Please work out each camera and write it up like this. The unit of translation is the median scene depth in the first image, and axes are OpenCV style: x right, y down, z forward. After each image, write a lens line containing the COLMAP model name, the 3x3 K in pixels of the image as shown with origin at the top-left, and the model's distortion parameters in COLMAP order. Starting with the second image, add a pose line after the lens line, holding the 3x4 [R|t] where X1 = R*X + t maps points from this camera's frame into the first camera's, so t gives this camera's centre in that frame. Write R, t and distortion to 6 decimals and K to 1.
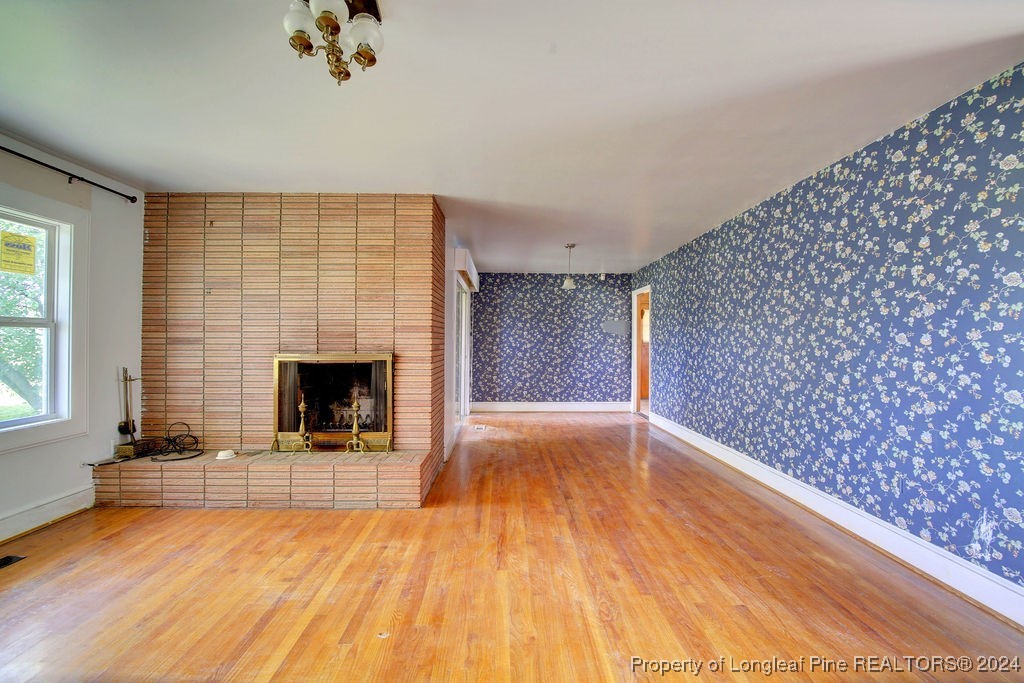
lens RADIAL K [[414.8, 0, 513.0], [0, 414.8, 338.8], [0, 0, 1]] dist [-0.007267, -0.005004]
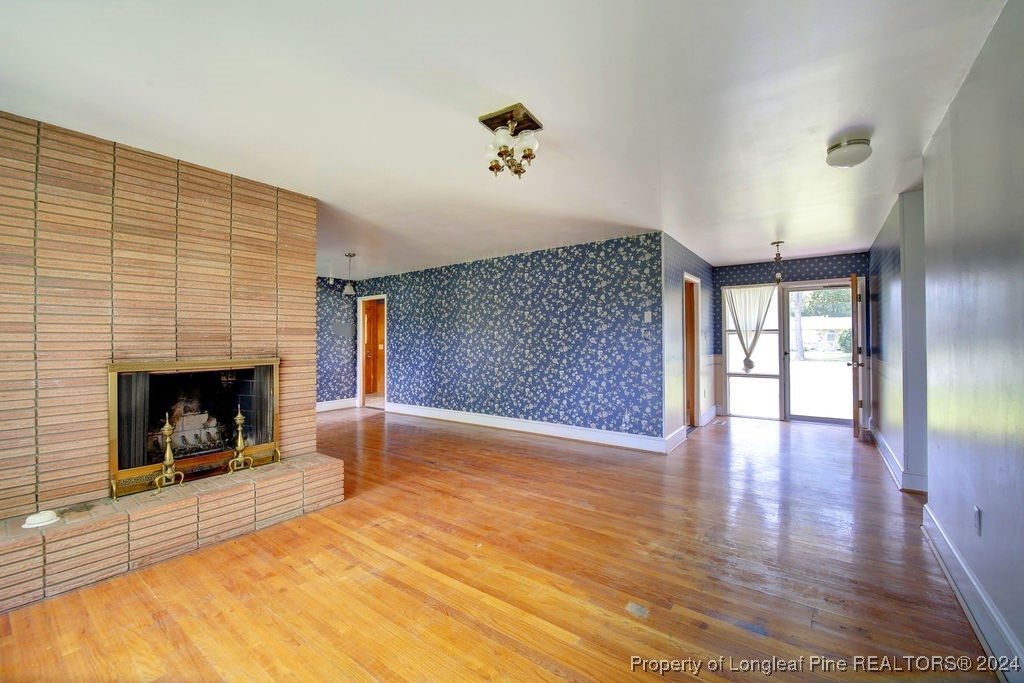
lens RADIAL K [[414.8, 0, 513.0], [0, 414.8, 338.8], [0, 0, 1]] dist [-0.007267, -0.005004]
pose [[0.606931, -0.000808, 0.794754, -0.714980], [0.002243, 0.999997, -0.000696, -0.004697], [-0.794752, 0.002205, 0.606931, 0.007104]]
